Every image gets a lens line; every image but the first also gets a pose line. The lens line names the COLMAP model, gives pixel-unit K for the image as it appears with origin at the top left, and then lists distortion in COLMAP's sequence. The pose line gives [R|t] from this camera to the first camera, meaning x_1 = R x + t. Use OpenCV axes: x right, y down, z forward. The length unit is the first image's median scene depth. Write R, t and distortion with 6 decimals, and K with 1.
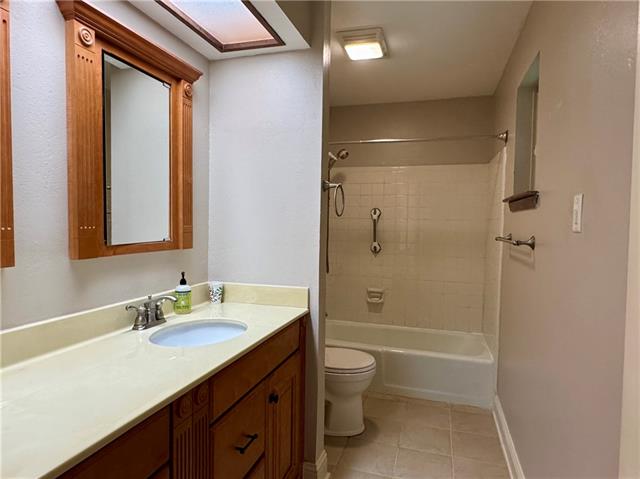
lens RADIAL K [[359.9, 0, 320.0], [0, 359.9, 239.5], [0, 0, 1]] dist [0.001944, 0.000481]
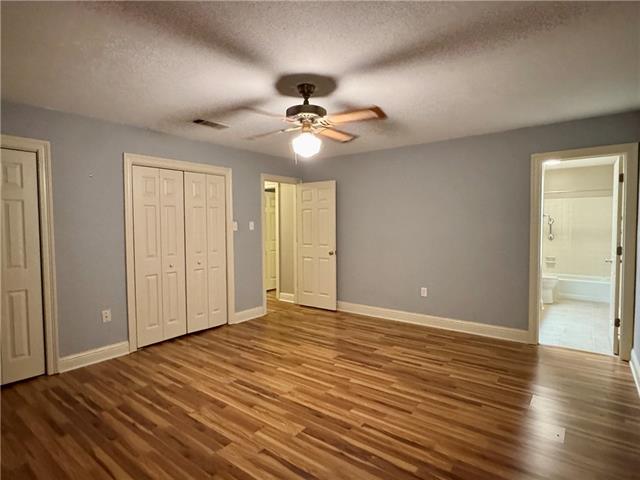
lens RADIAL K [[359.9, 0, 320.0], [0, 359.9, 240.0], [0, 0, 1]] dist [0.001944, 0.000481]
pose [[0.950459, -0.000229, -0.310850, -0.489777], [-0.000678, 0.999996, -0.002809, 0.047594], [0.310850, 0.002881, 0.950455, -1.481324]]
